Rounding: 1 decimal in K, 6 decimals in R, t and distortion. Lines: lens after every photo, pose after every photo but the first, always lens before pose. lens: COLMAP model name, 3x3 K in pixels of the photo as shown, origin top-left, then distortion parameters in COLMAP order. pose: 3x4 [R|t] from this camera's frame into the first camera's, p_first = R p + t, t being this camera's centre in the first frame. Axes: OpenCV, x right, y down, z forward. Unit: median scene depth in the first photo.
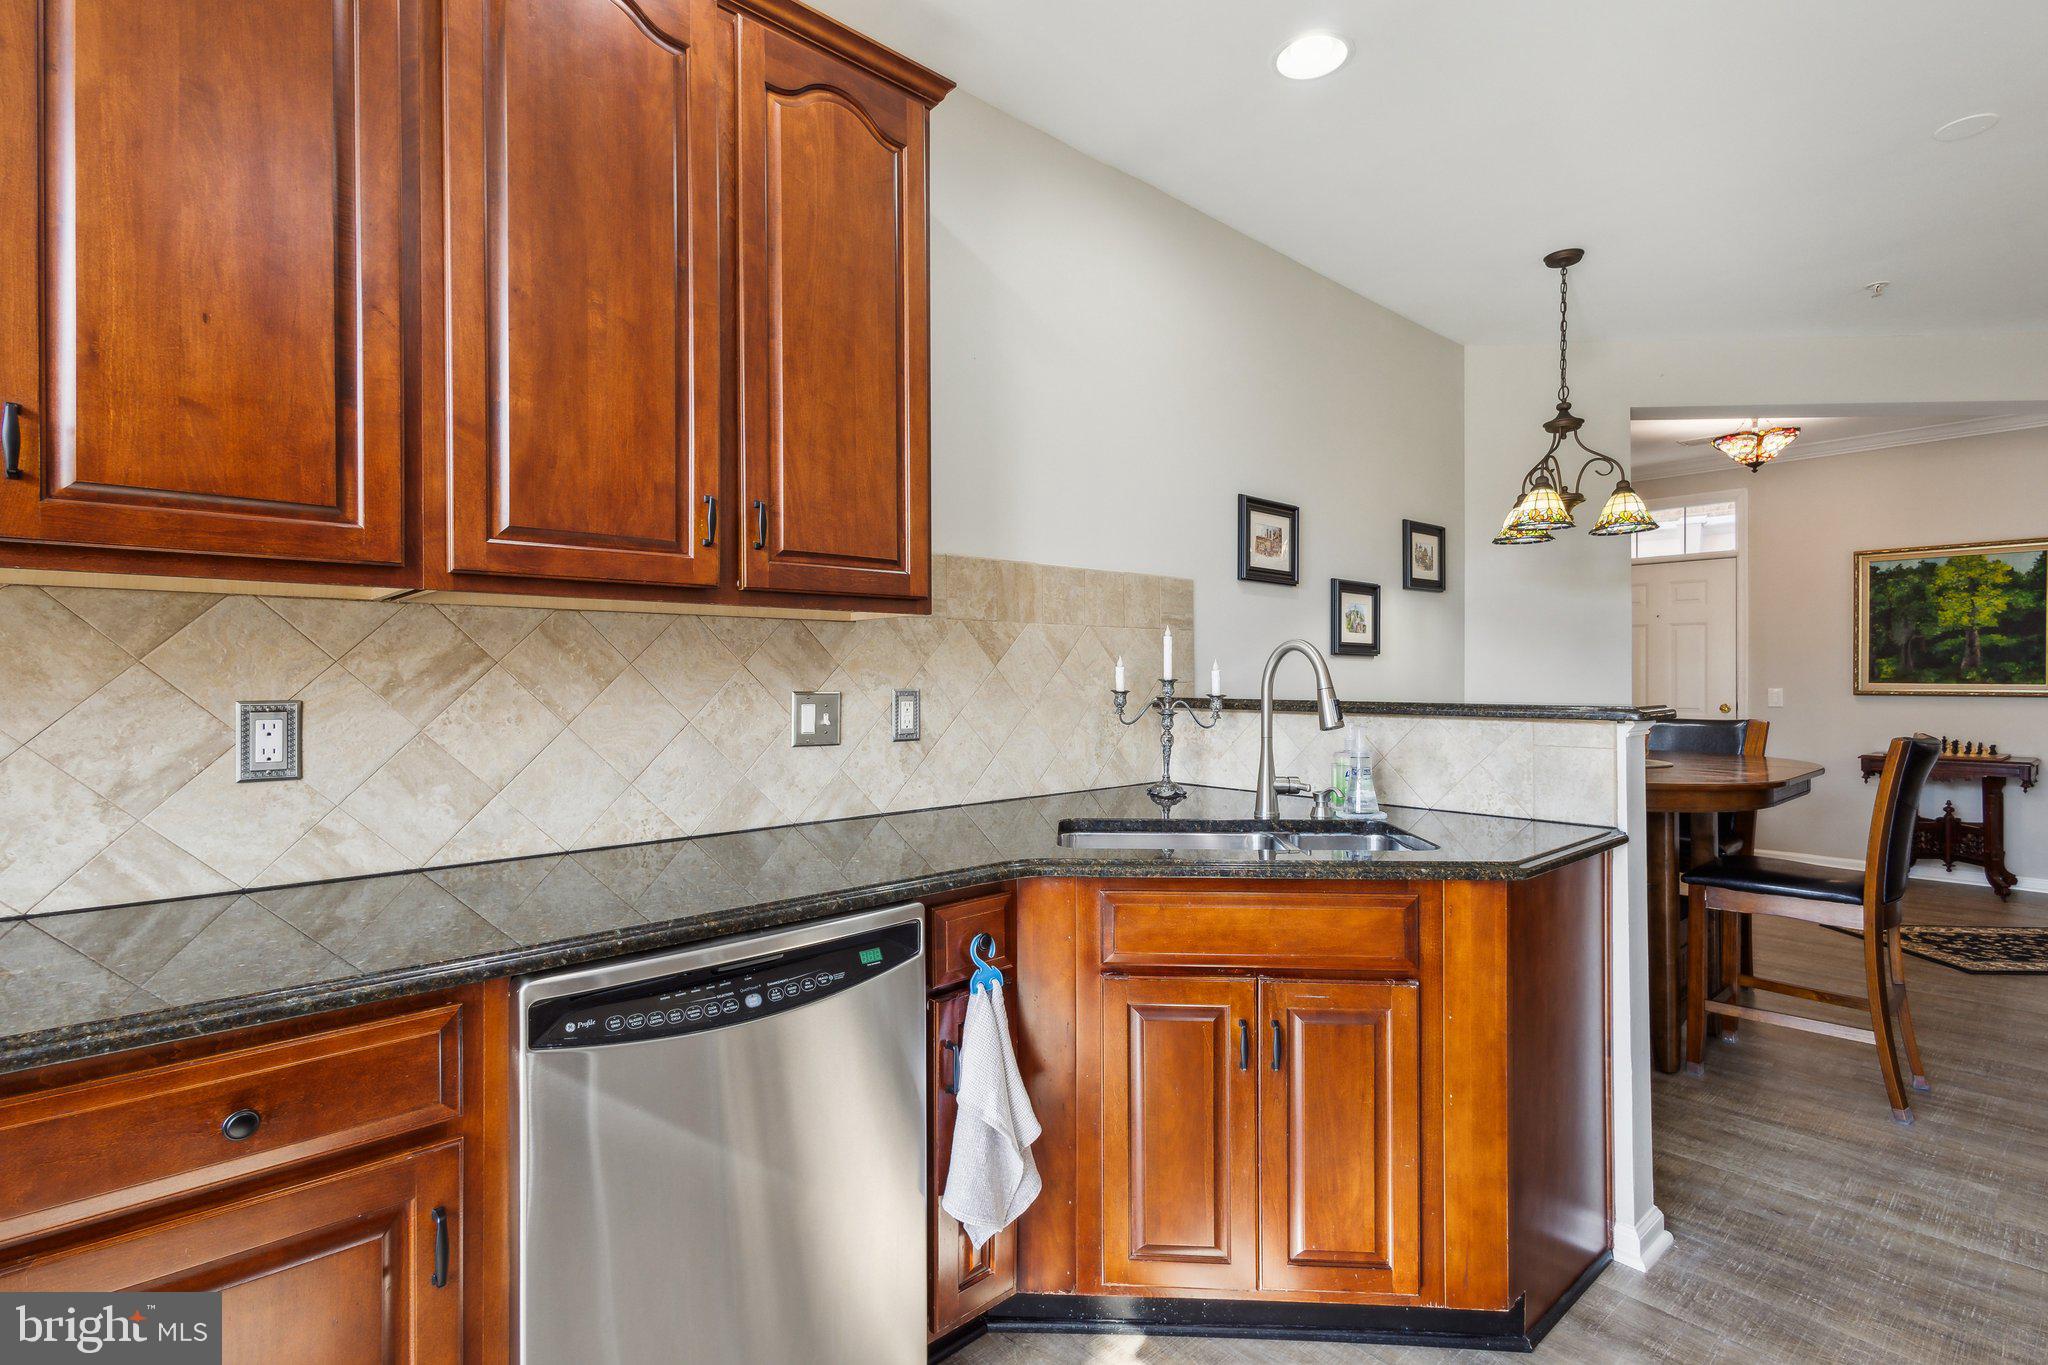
lens RADIAL K [[962.1, 0, 1017.1], [0, 962.1, 678.5], [0, 0, 1]] dist [0.005295, 0.000380]
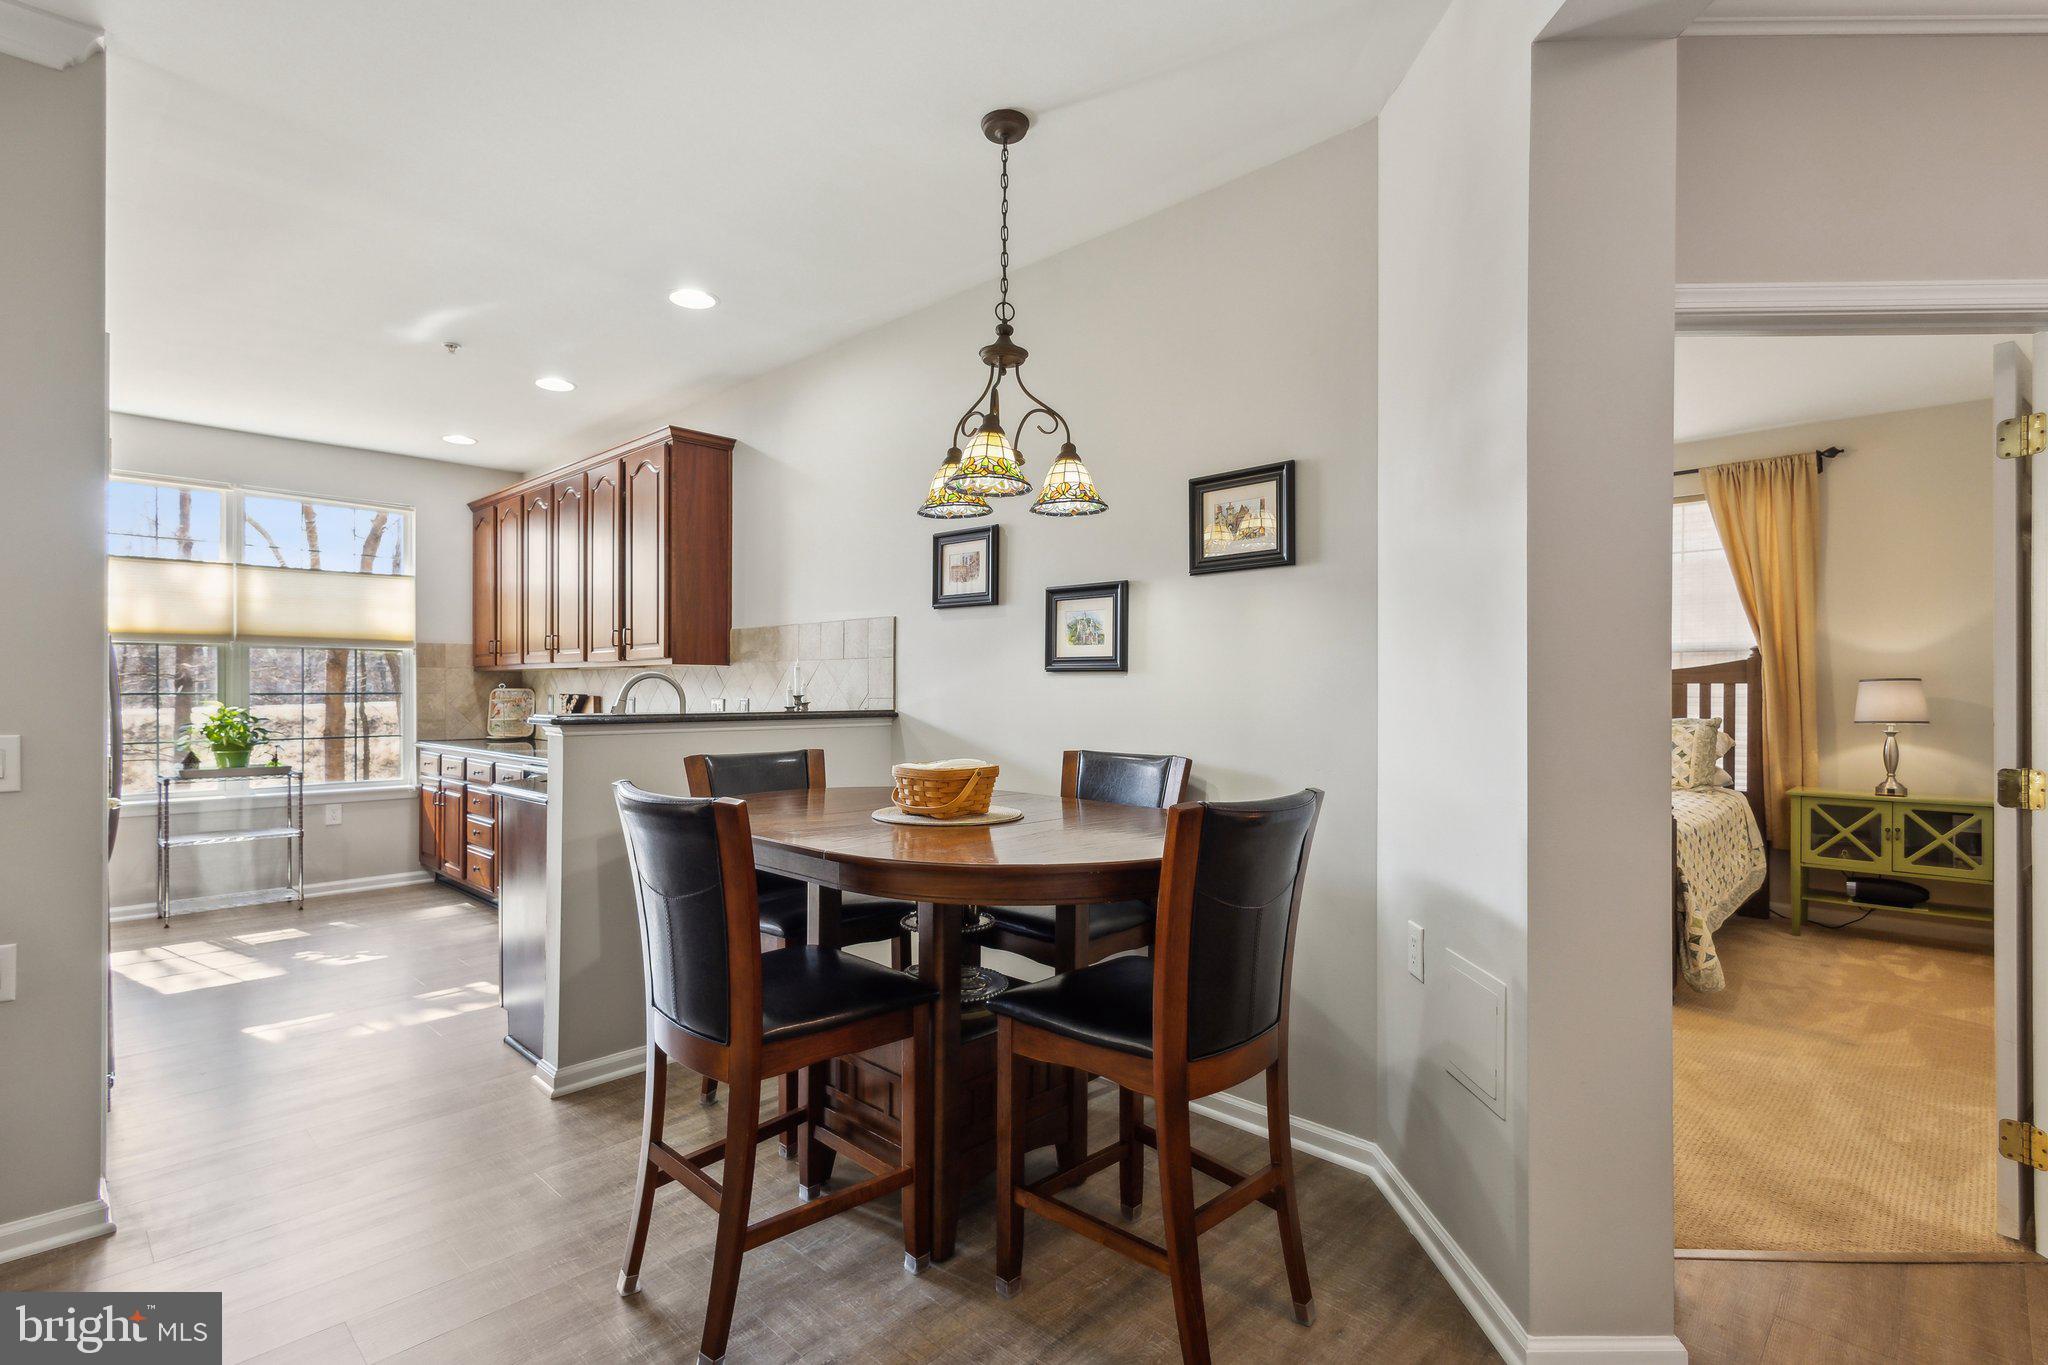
lens RADIAL K [[974.2, 0, 1017.9], [0, 974.2, 691.6], [0, 0, 1]] dist [0.003244, 0.000176]
pose [[0.078943, 0.007225, -0.996853, 1.311834], [-0.003072, 0.999971, 0.007004, -0.013730], [0.996874, 0.002509, 0.078963, 0.958064]]
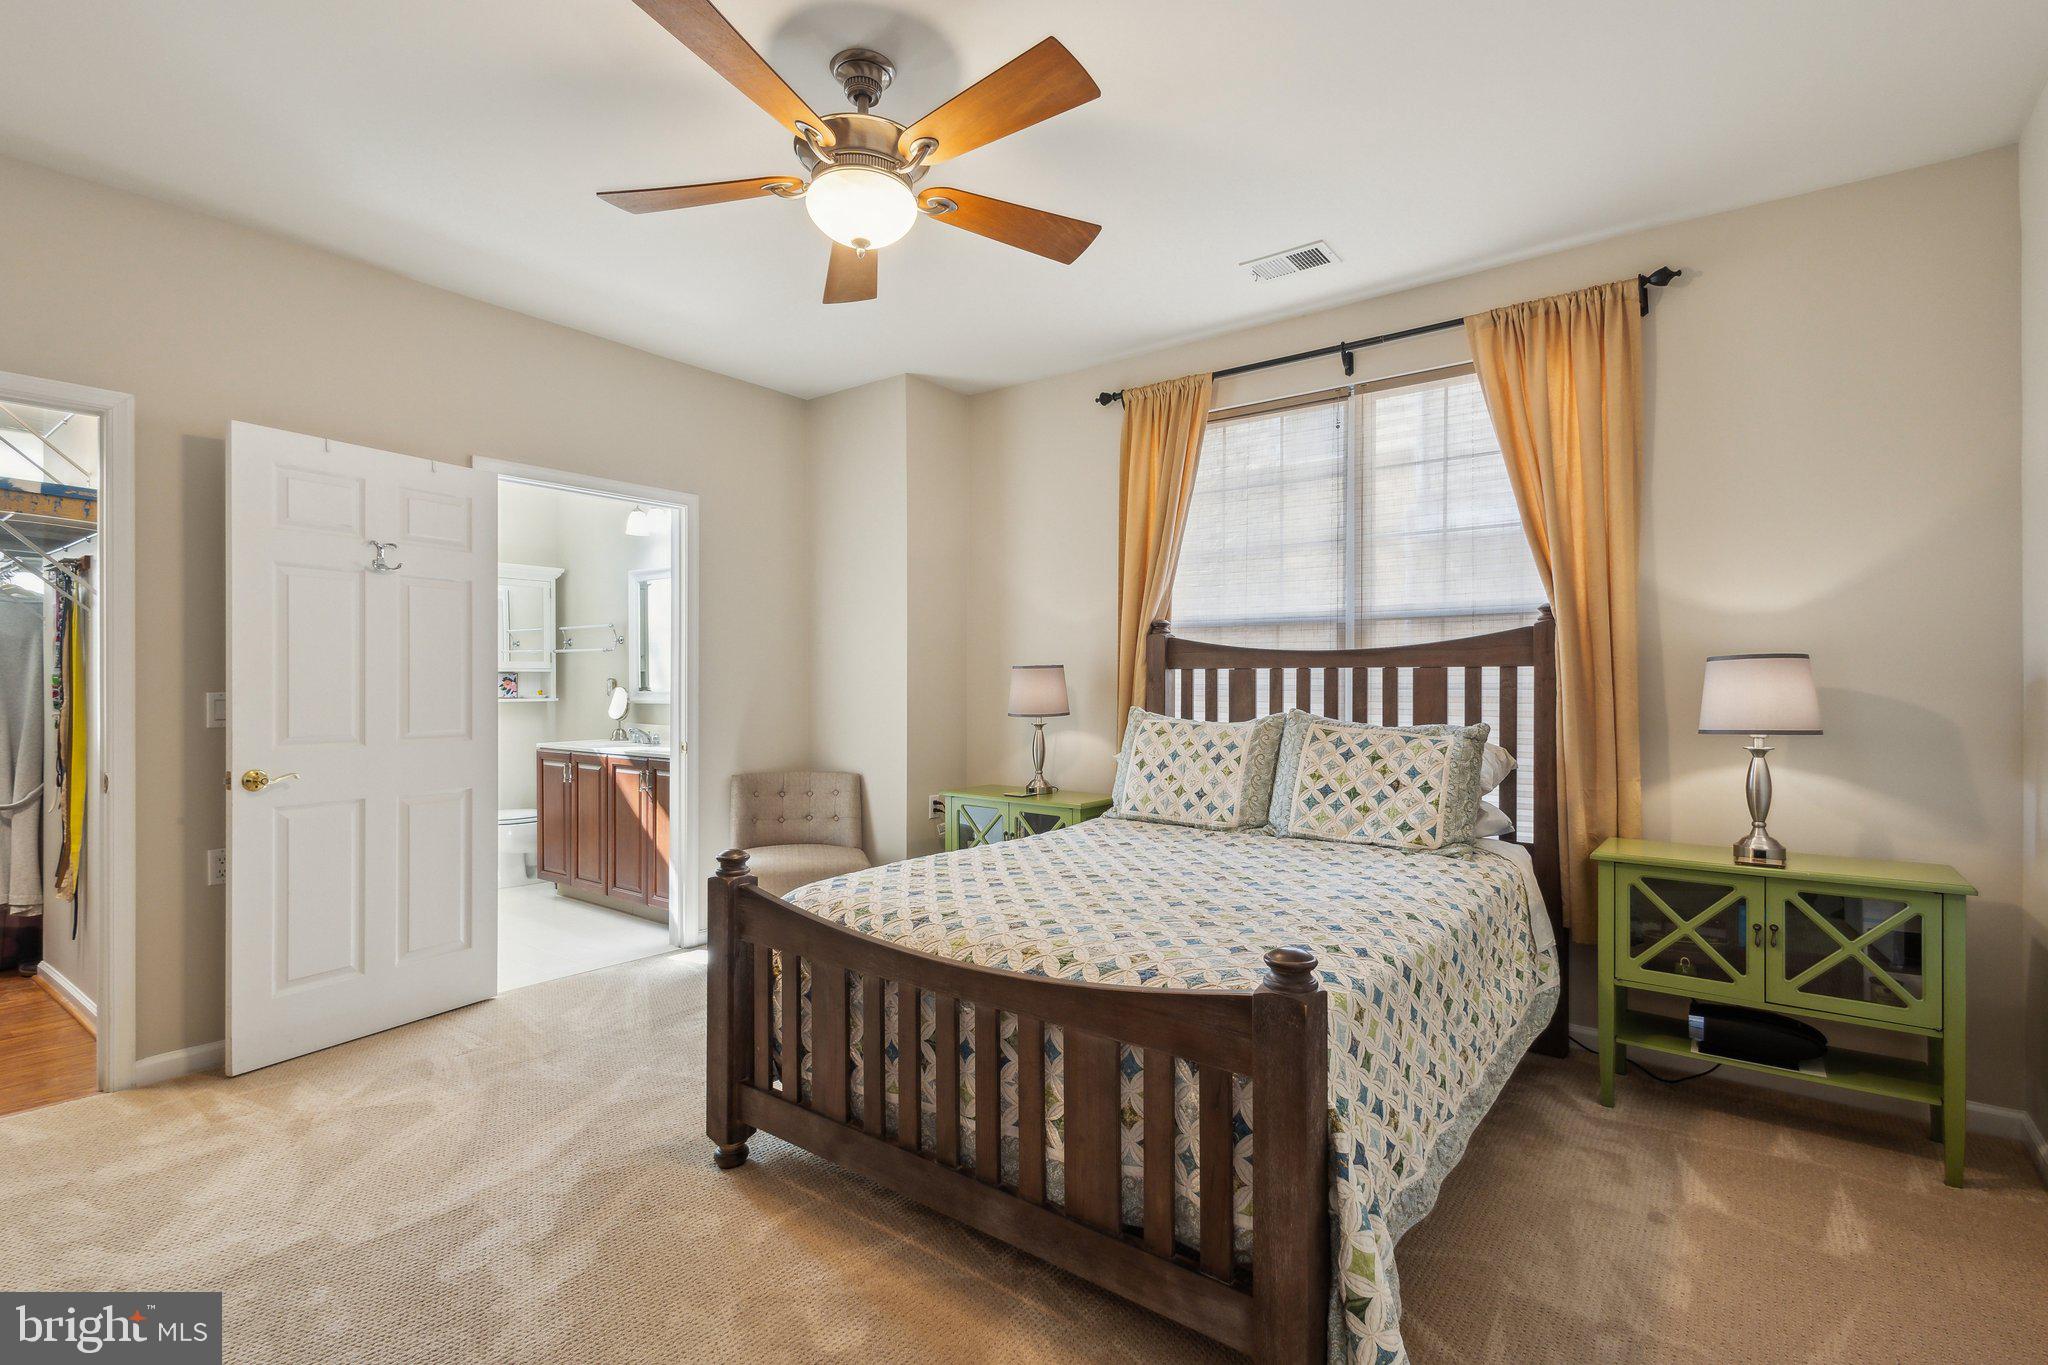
lens RADIAL K [[959.2, 0, 1027.5], [0, 959.2, 687.2], [0, 0, 1]] dist [0.002622, 0.000911]
pose [[0.196900, 0.010029, -0.980372, 0.650385], [-0.000944, 0.999949, 0.010040, -0.007473], [0.980423, -0.001051, 0.196899, 1.591986]]
